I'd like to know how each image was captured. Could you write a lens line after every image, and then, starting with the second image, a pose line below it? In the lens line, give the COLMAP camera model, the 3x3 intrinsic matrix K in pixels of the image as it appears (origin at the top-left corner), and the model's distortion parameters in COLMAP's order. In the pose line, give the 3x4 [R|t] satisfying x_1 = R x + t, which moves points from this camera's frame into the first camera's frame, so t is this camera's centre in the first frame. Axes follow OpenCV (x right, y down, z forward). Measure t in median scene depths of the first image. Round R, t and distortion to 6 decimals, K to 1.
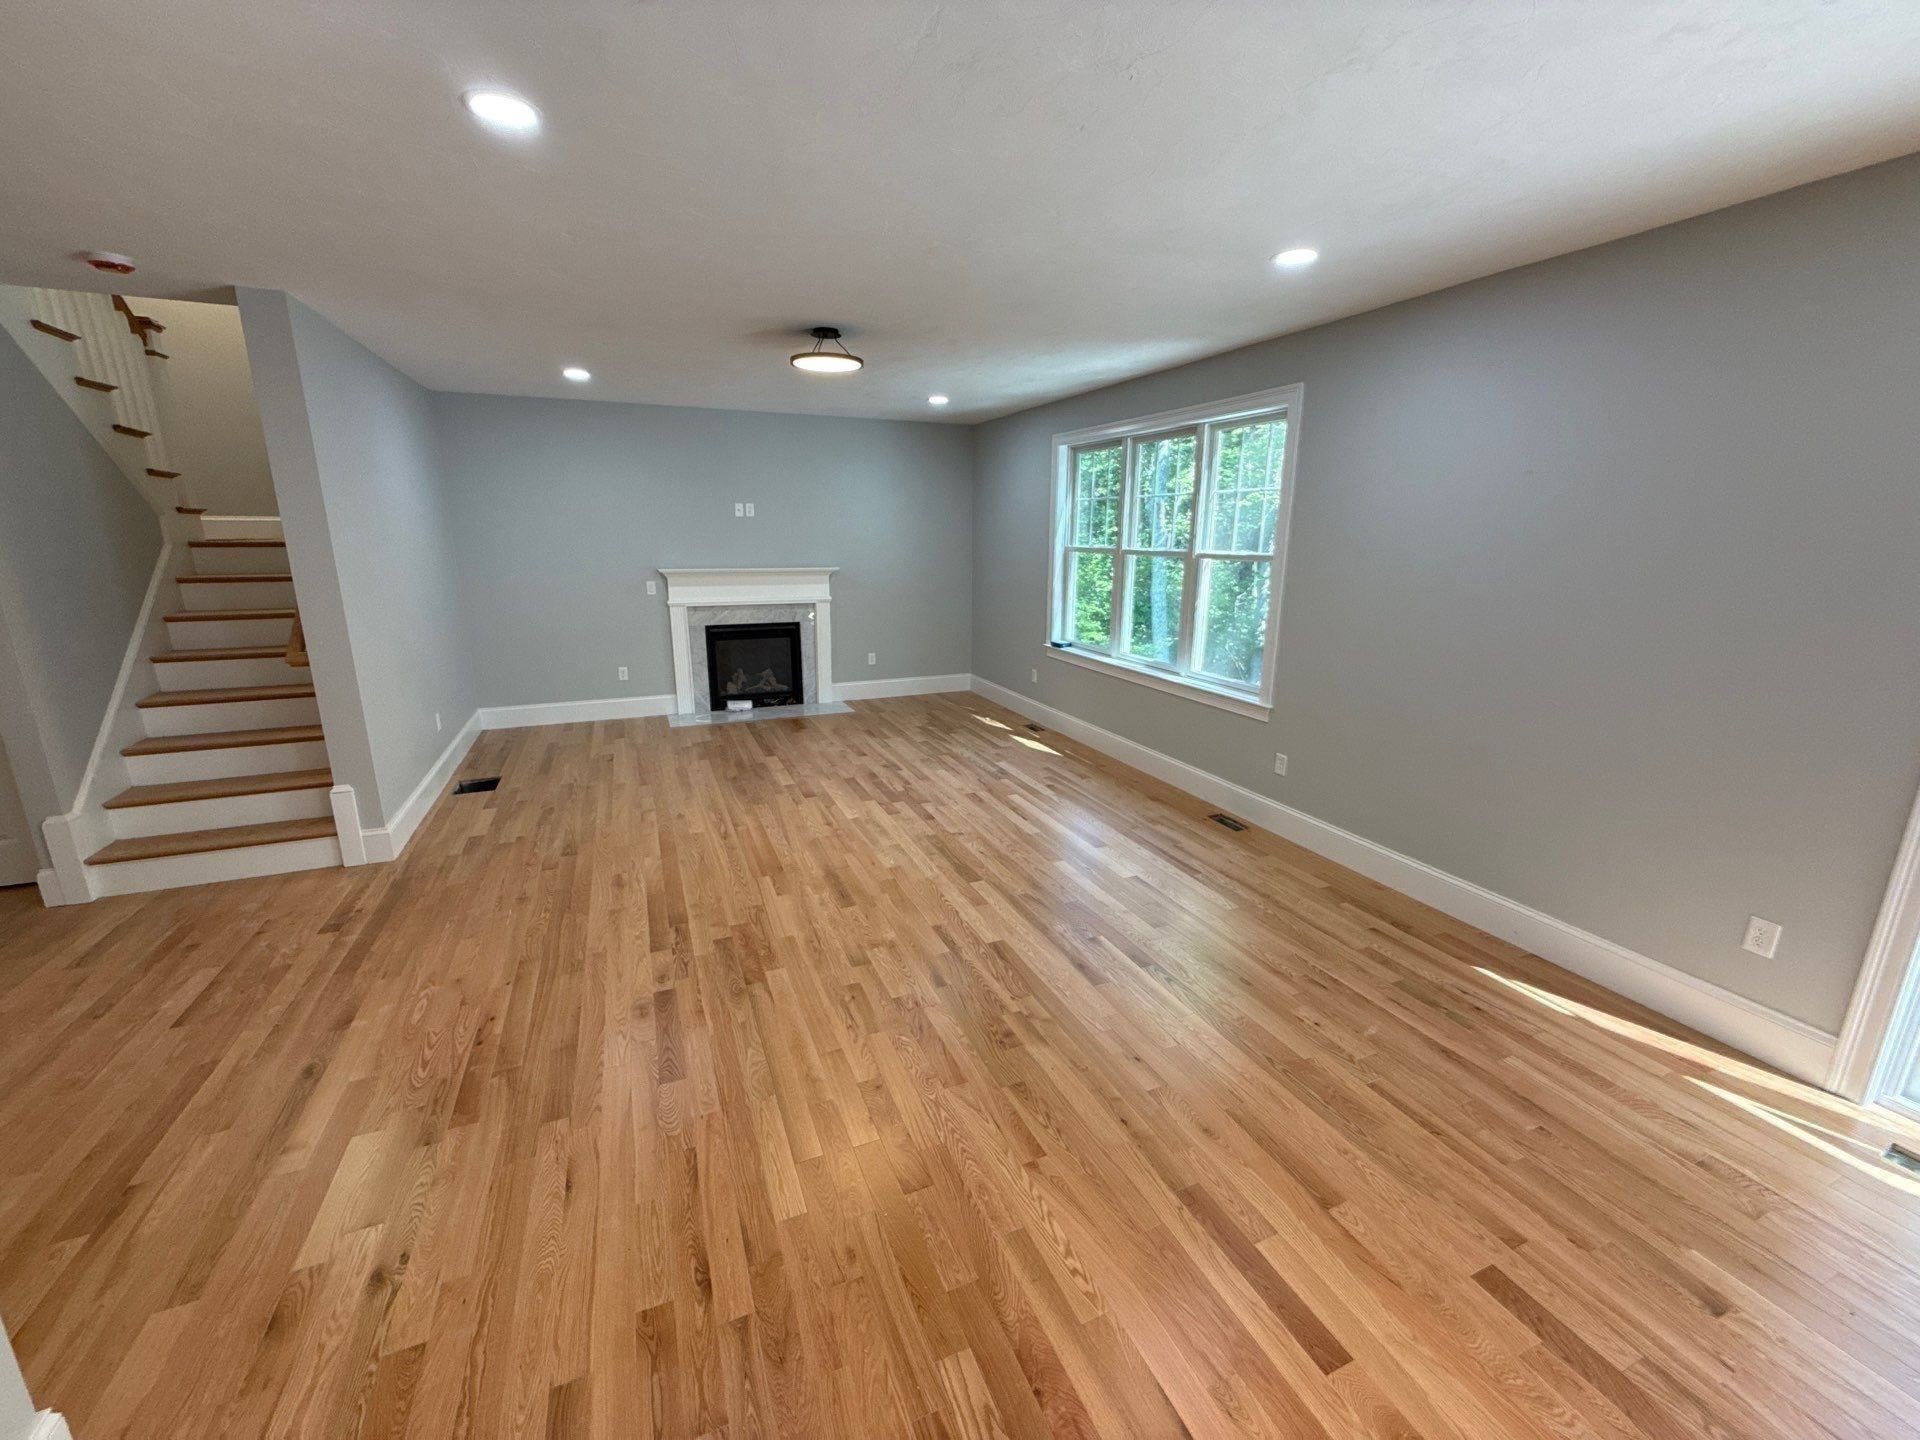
lens RADIAL K [[771.0, 0, 954.2], [0, 771.0, 724.0], [0, 0, 1]] dist [-0.000123, 0.000330]
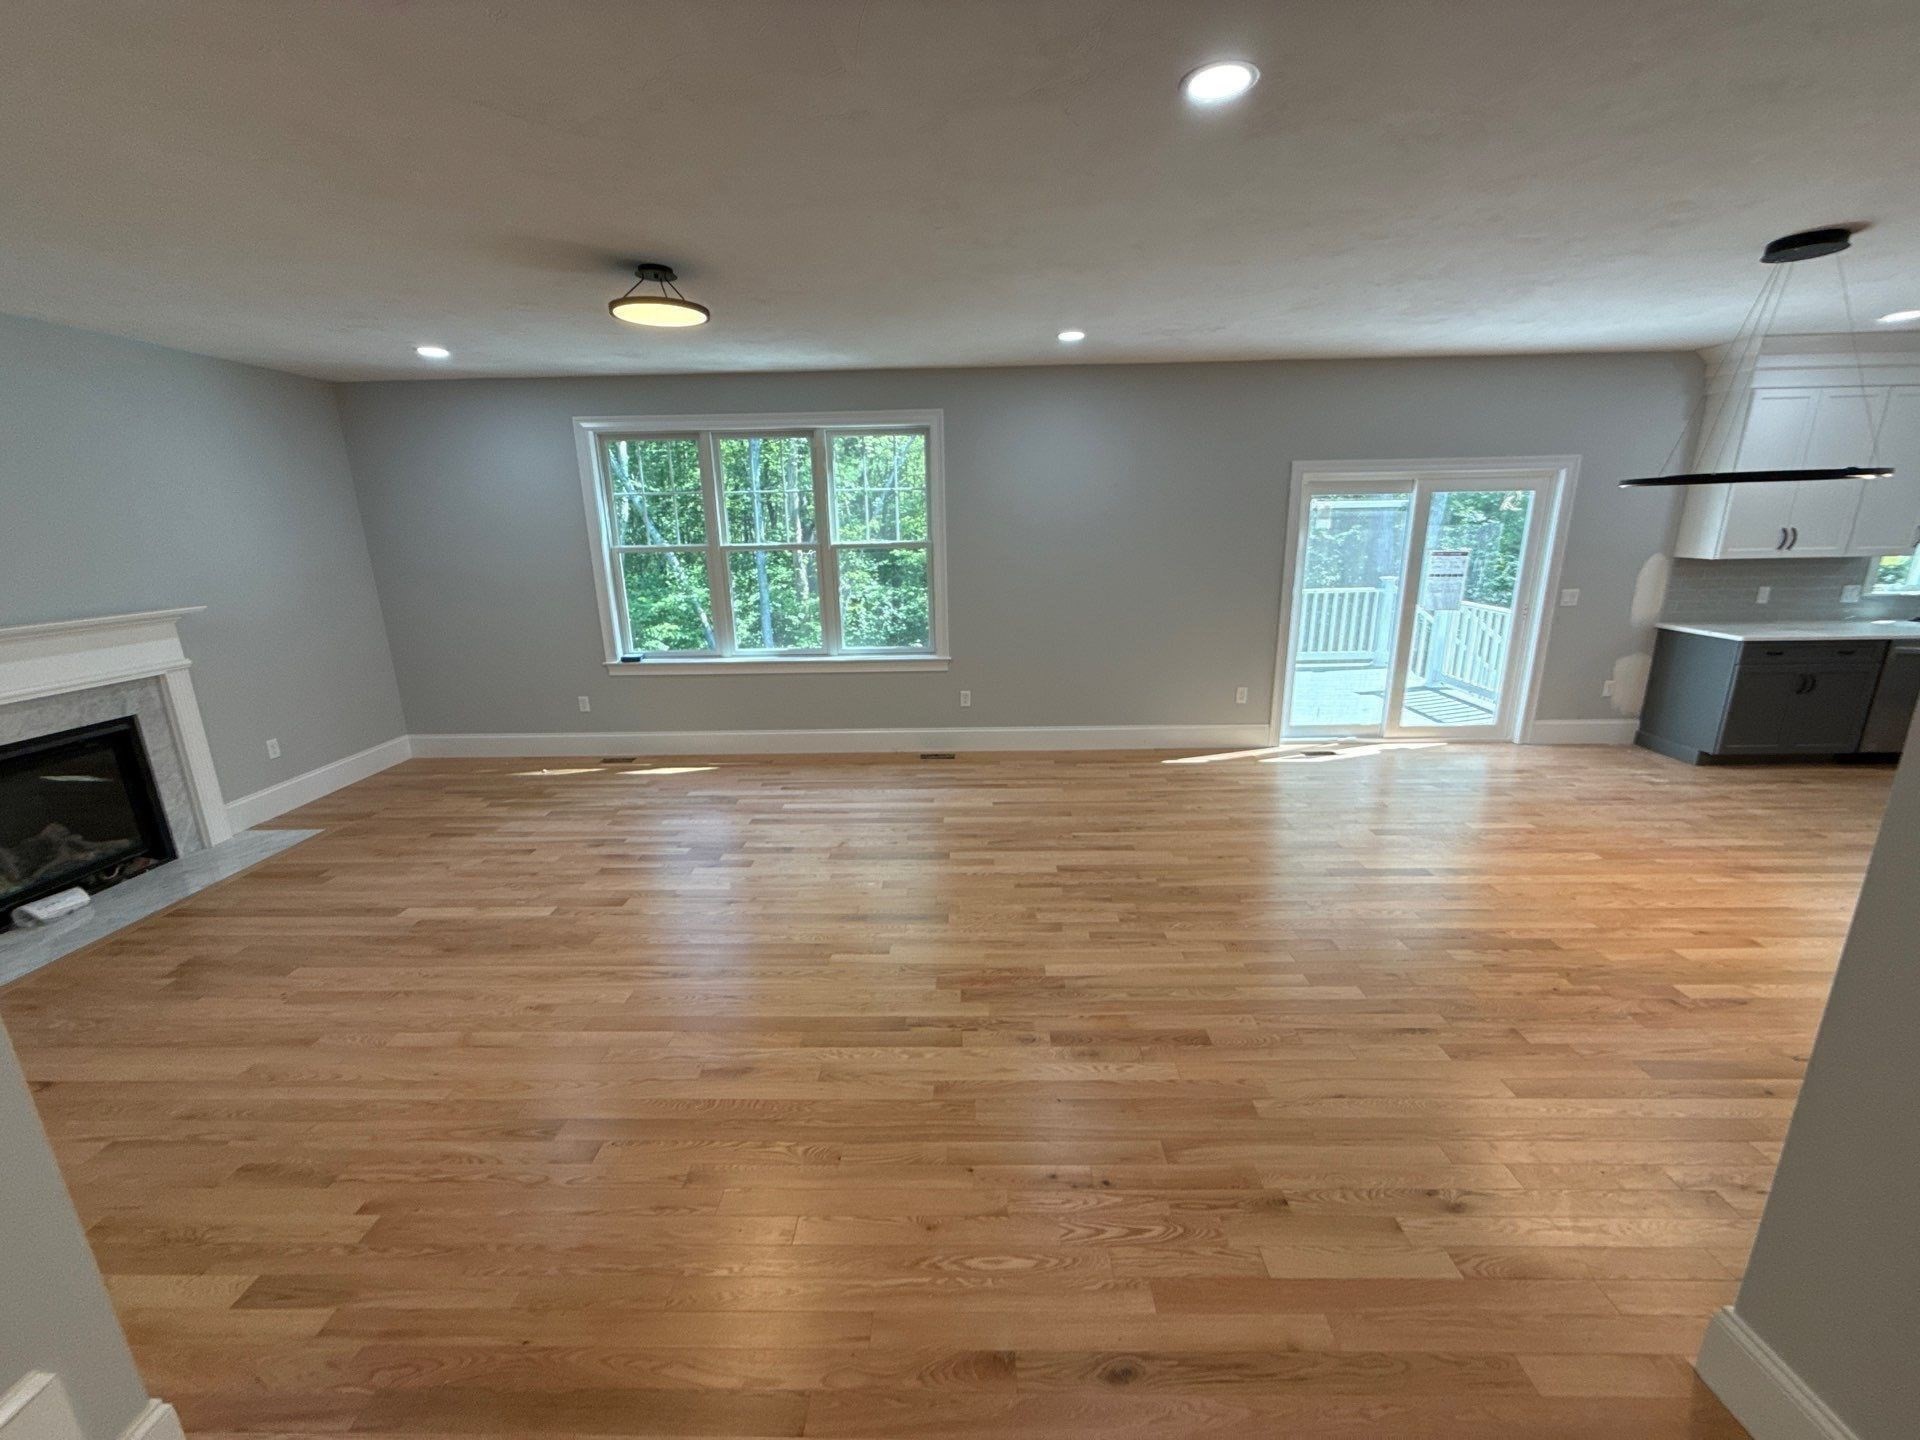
lens RADIAL K [[771.0, 0, 960.7], [0, 771.0, 723.6], [0, 0, 1]] dist [-0.000123, 0.000330]
pose [[0.401556, -0.250667, 0.880863, -0.751206], [0.245404, 0.956092, 0.160203, -0.120087], [-0.882343, 0.151836, 0.445439, 0.423901]]
